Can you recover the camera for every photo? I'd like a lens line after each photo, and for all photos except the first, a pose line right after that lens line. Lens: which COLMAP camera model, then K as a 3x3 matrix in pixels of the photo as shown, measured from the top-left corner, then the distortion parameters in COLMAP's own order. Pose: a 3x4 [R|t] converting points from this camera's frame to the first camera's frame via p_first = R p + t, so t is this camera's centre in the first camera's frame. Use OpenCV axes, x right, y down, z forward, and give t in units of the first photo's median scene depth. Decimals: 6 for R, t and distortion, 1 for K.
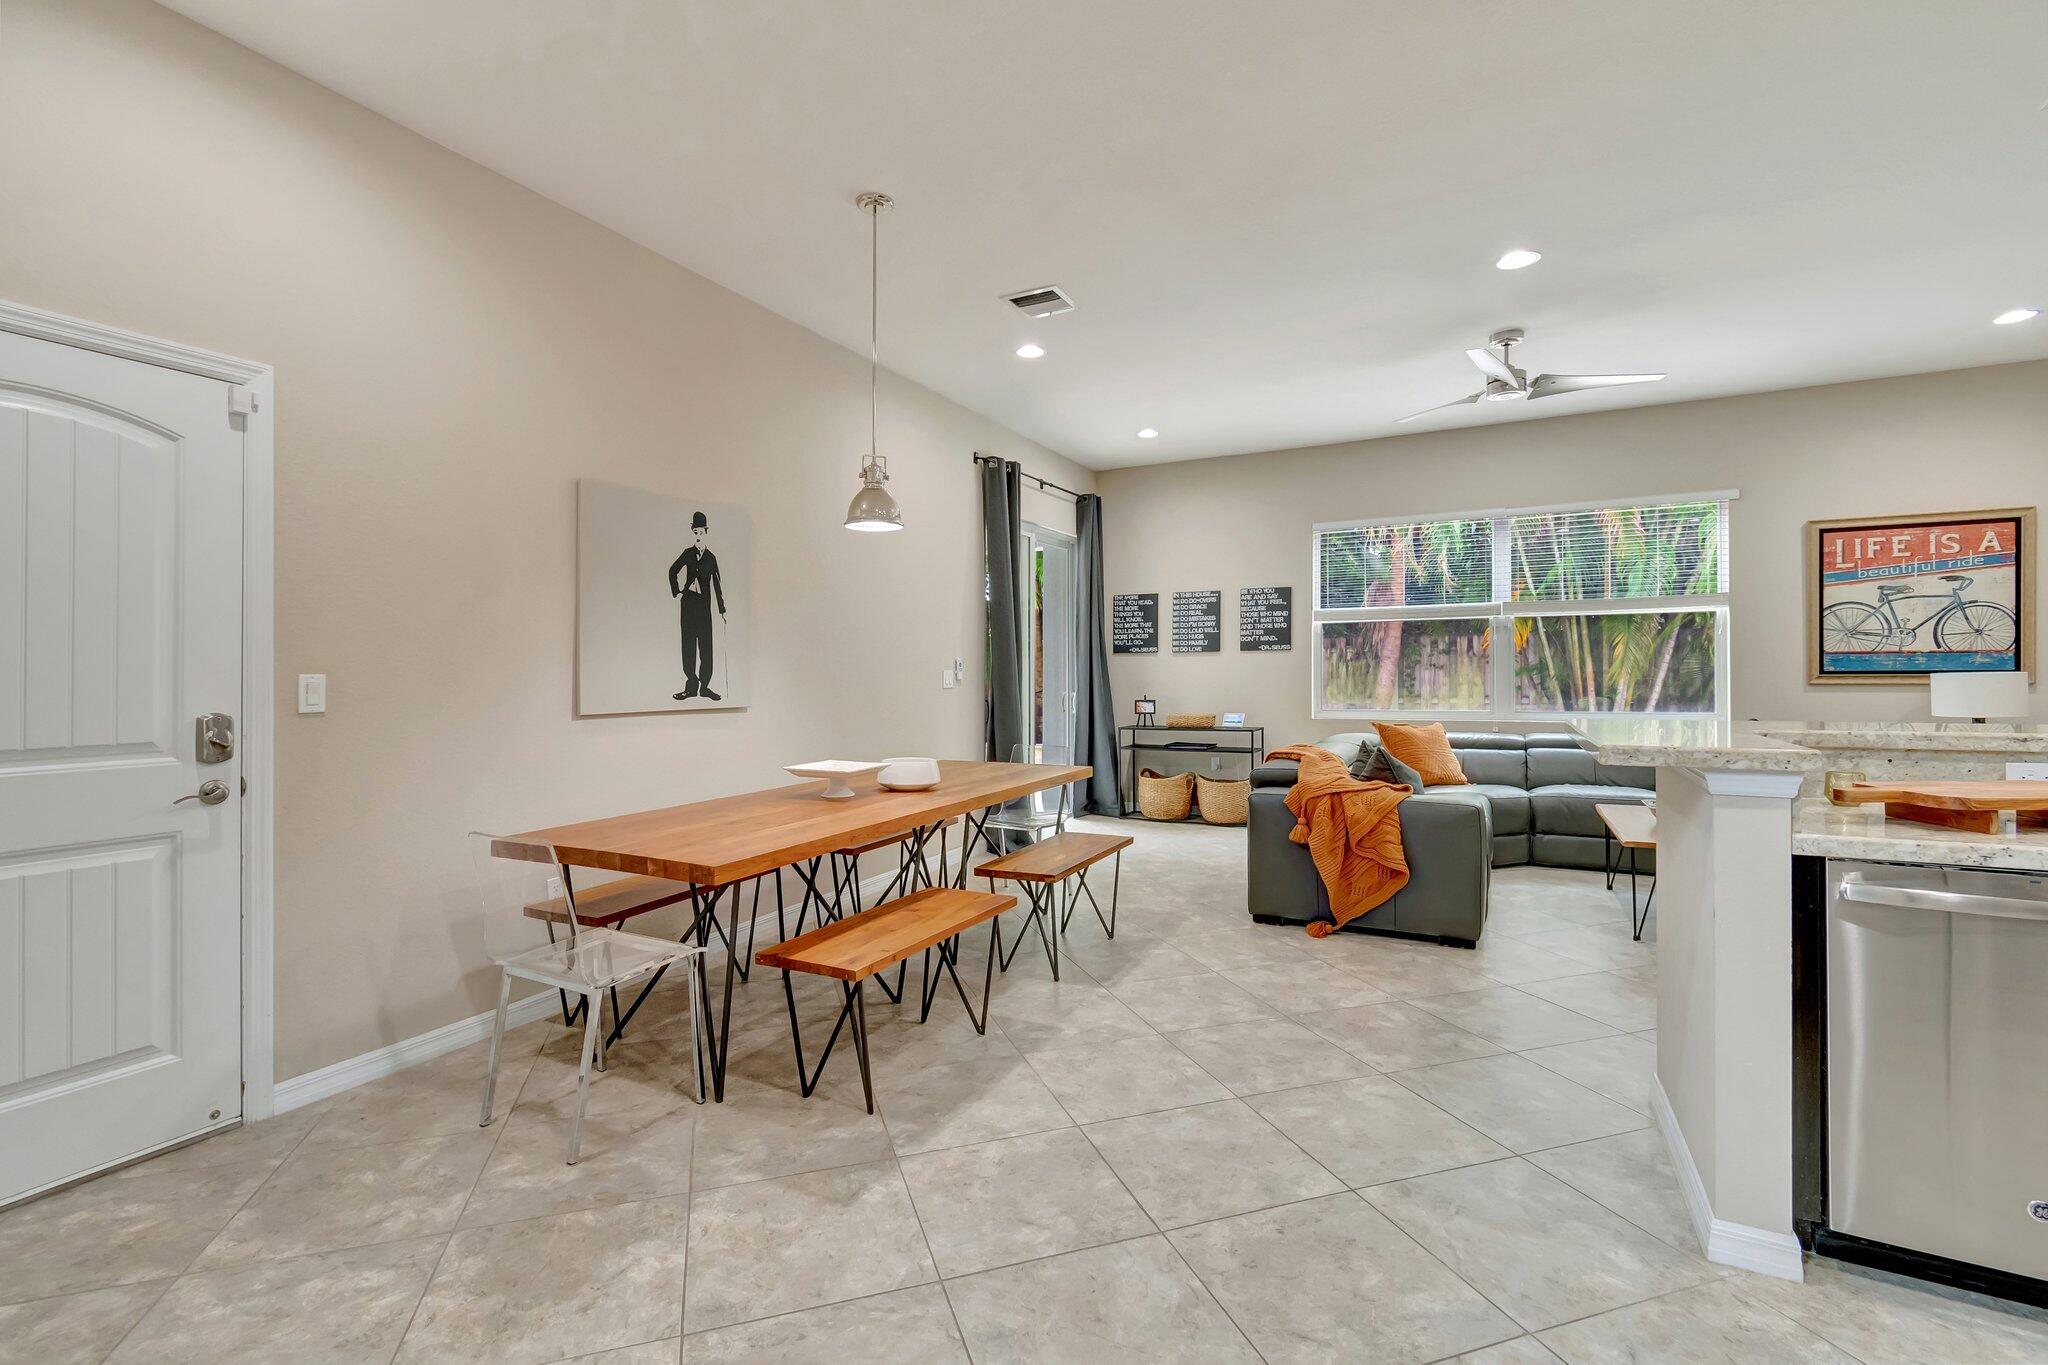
lens RADIAL K [[917.1, 0, 1012.7], [0, 917.1, 669.1], [0, 0, 1]] dist [-0.000467, -0.000053]
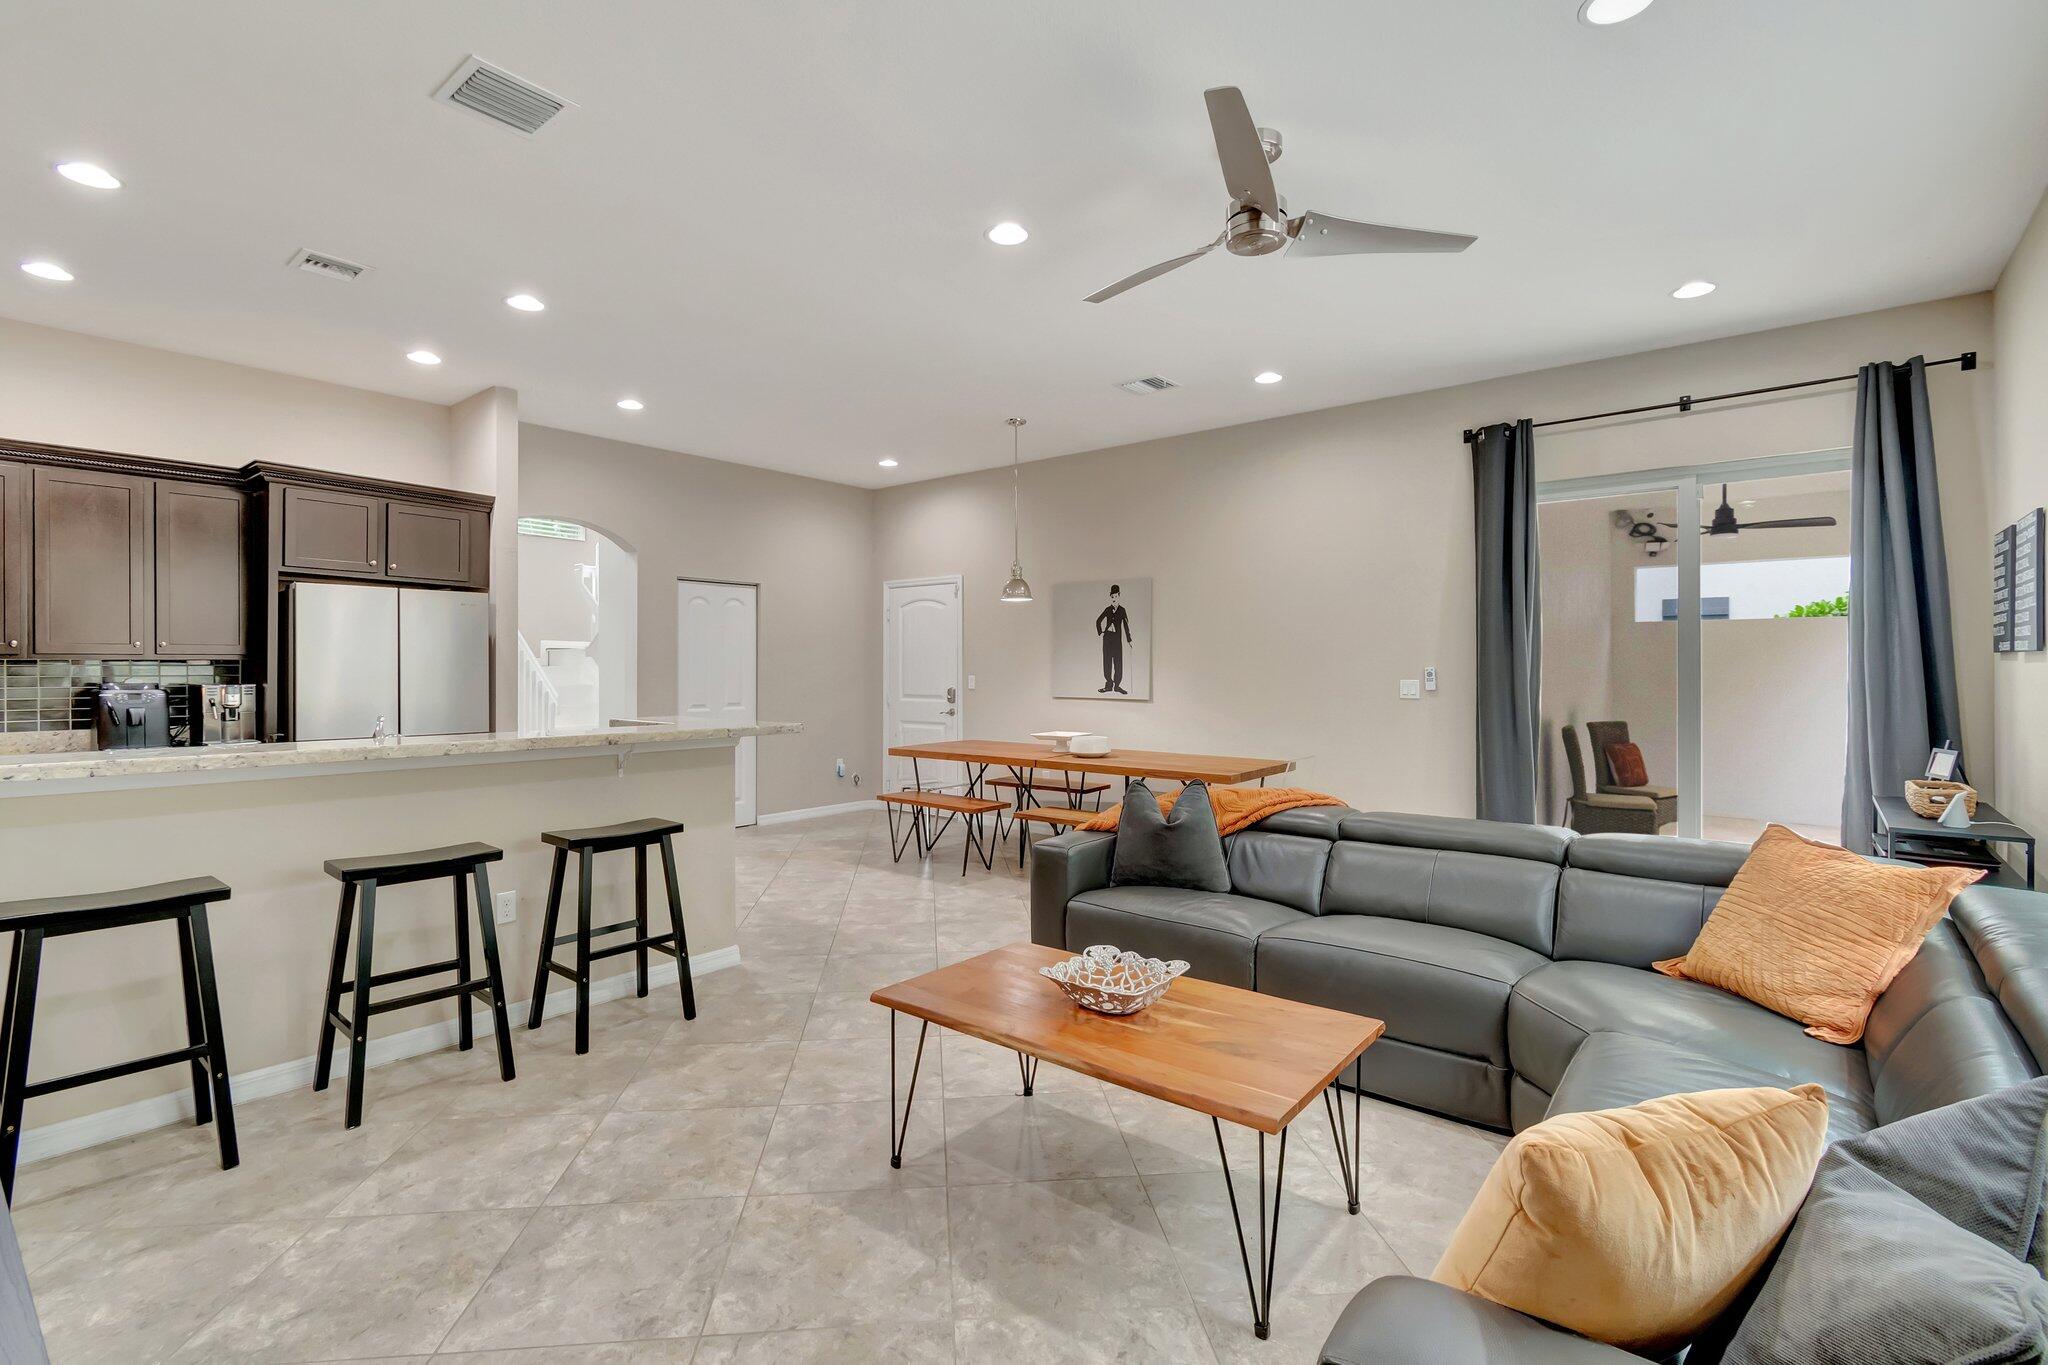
lens RADIAL K [[917.1, 0, 1017.4], [0, 917.1, 673.4], [0, 0, 1]] dist [-0.000467, -0.000053]
pose [[-0.202181, 0.012375, -0.979270, 1.407679], [-0.000804, 0.999918, 0.012802, -0.026458], [0.979348, 0.003376, -0.202154, 1.186125]]
